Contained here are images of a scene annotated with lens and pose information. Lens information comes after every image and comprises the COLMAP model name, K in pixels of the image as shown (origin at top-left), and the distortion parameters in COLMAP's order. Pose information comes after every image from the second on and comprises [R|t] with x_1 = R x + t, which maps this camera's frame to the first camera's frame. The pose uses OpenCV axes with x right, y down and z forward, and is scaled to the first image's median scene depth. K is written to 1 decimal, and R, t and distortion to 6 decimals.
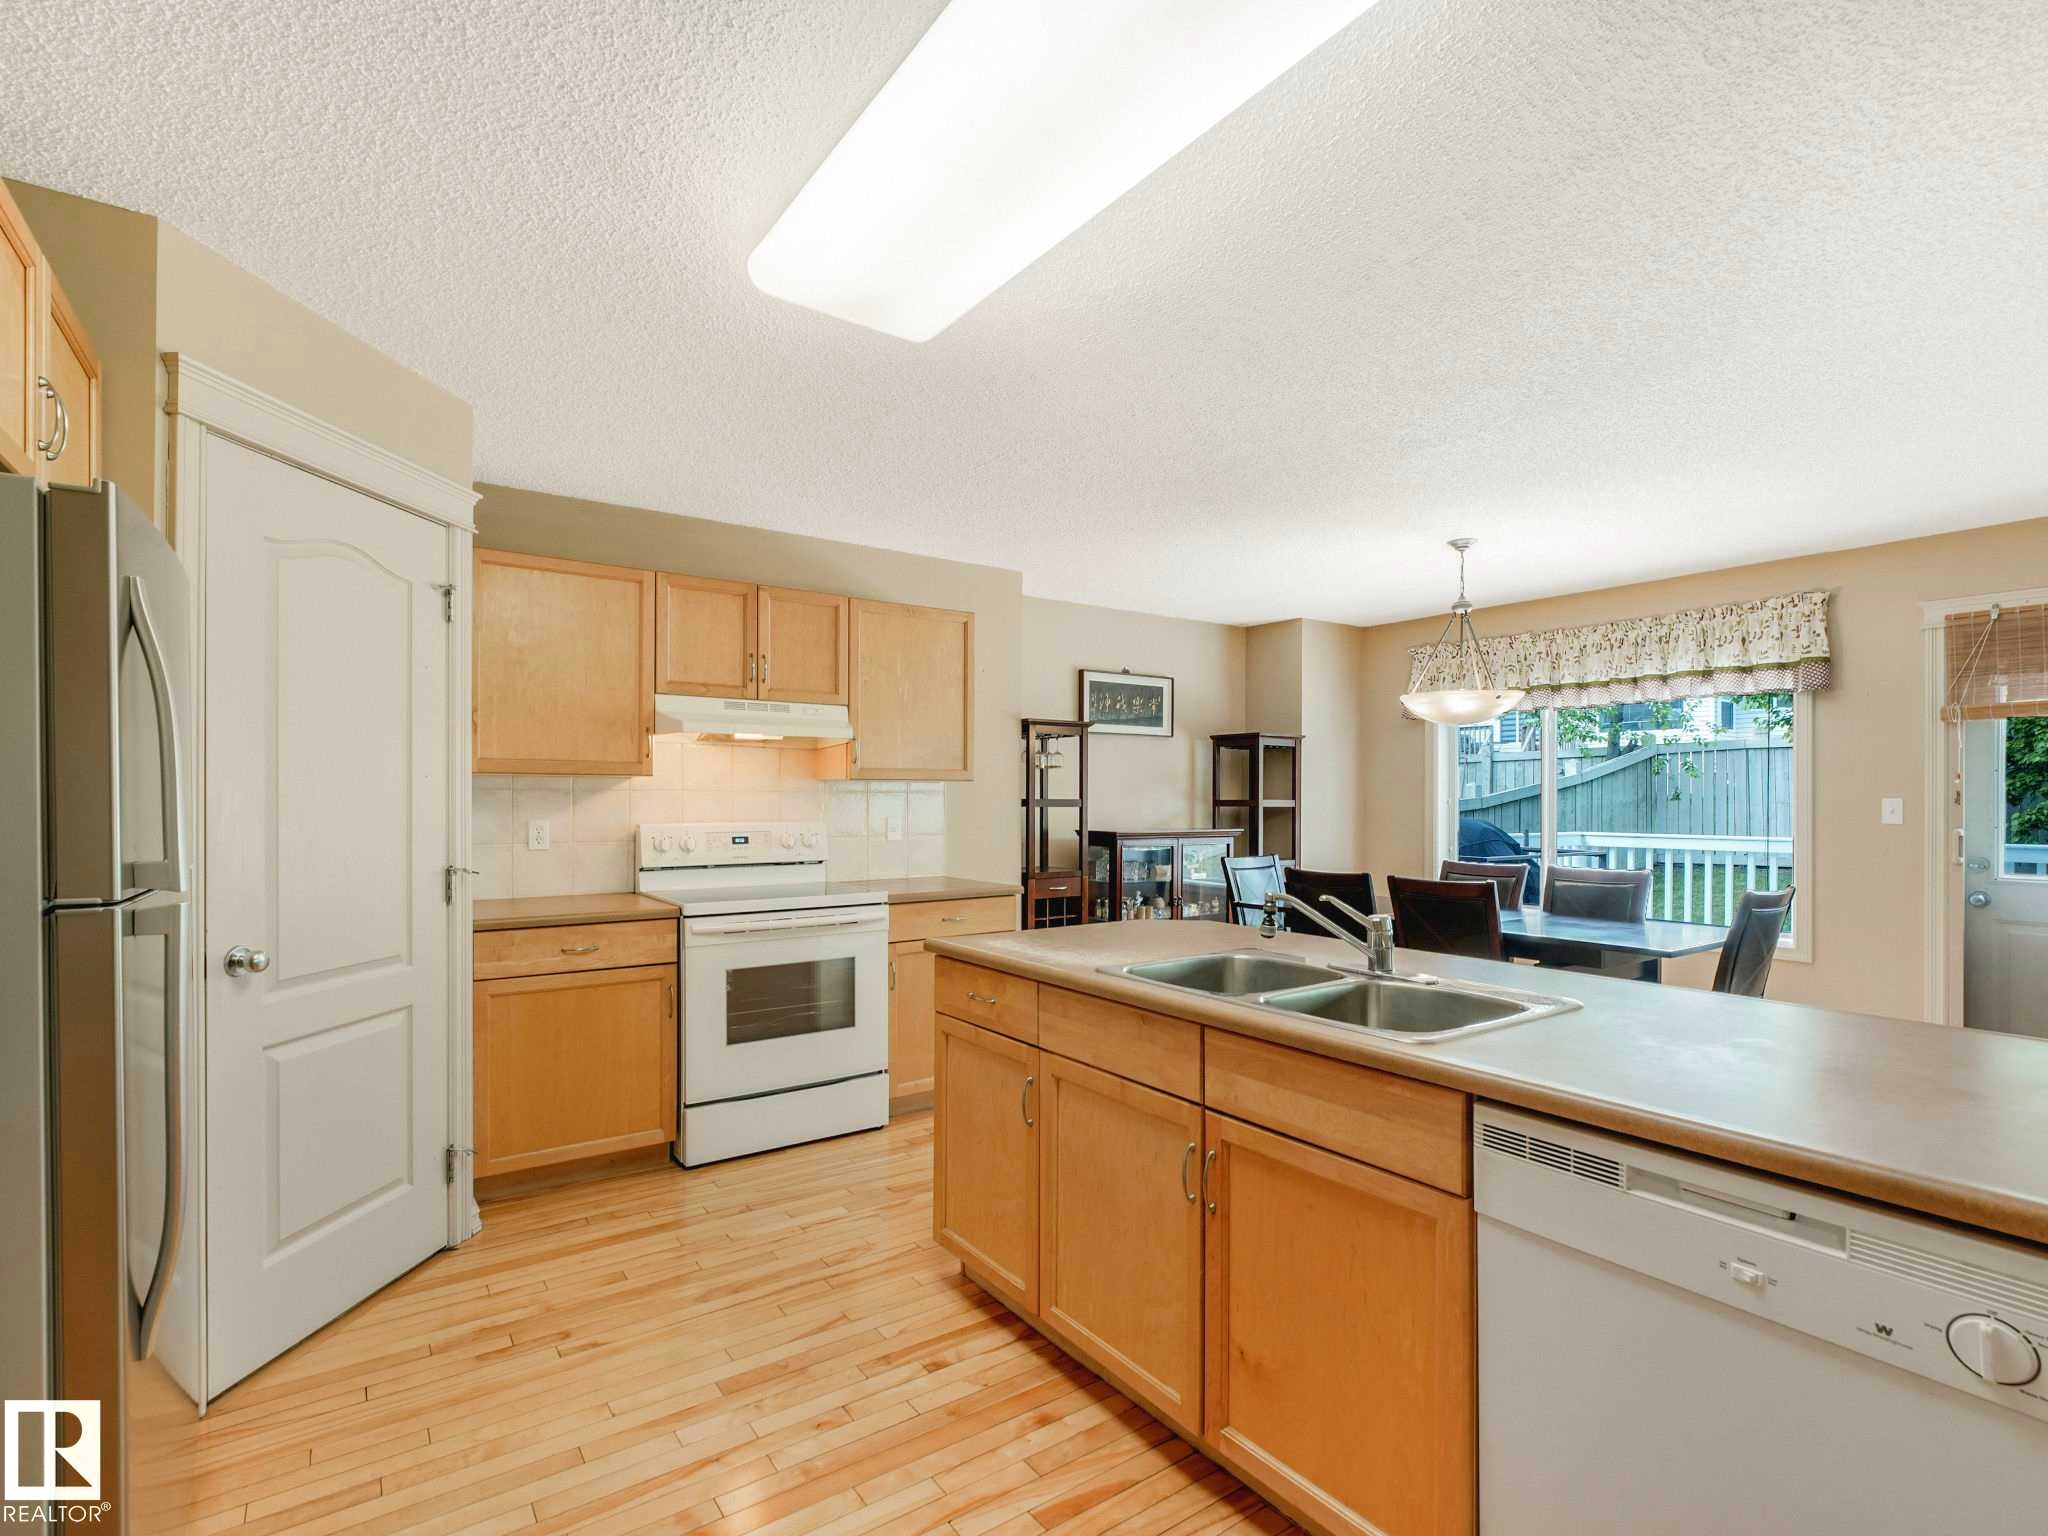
lens RADIAL K [[949.4, 0, 1030.0], [0, 949.4, 773.5], [0, 0, 1]] dist [0.000753, 0.000131]
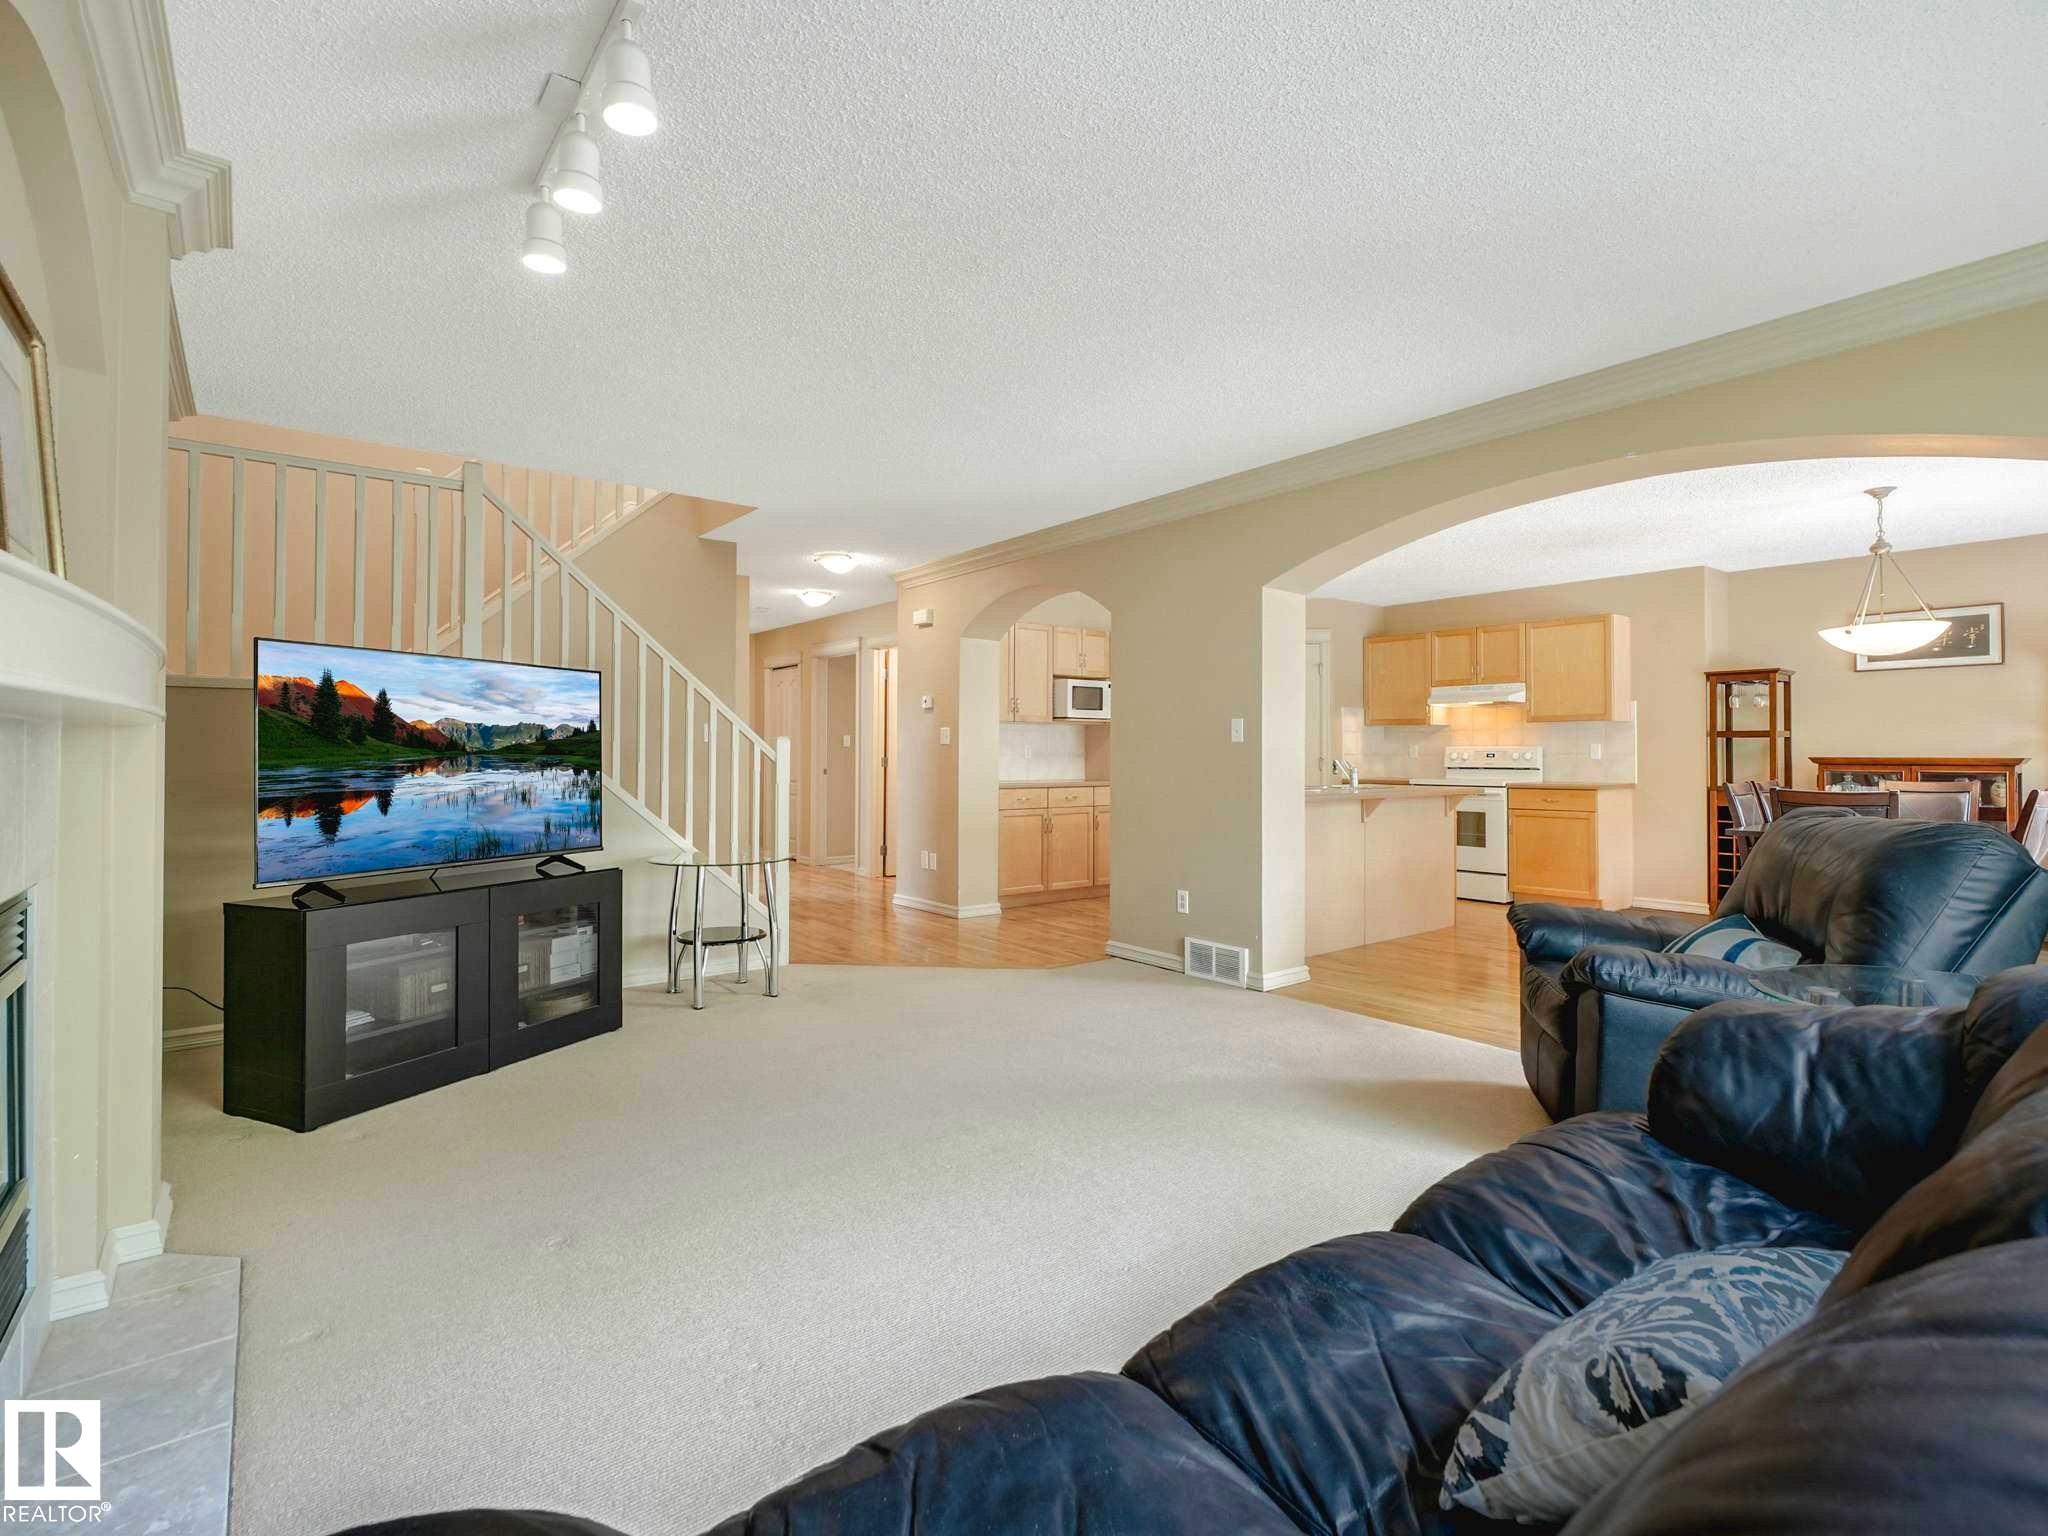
lens RADIAL K [[949.4, 0, 1030.0], [0, 949.4, 773.5], [0, 0, 1]] dist [0.000753, 0.000131]
pose [[0.071815, 0.020901, -0.997199, 1.494582], [0.023165, 0.999476, 0.022617, 0.039239], [0.997149, -0.024725, 0.071293, -0.075373]]
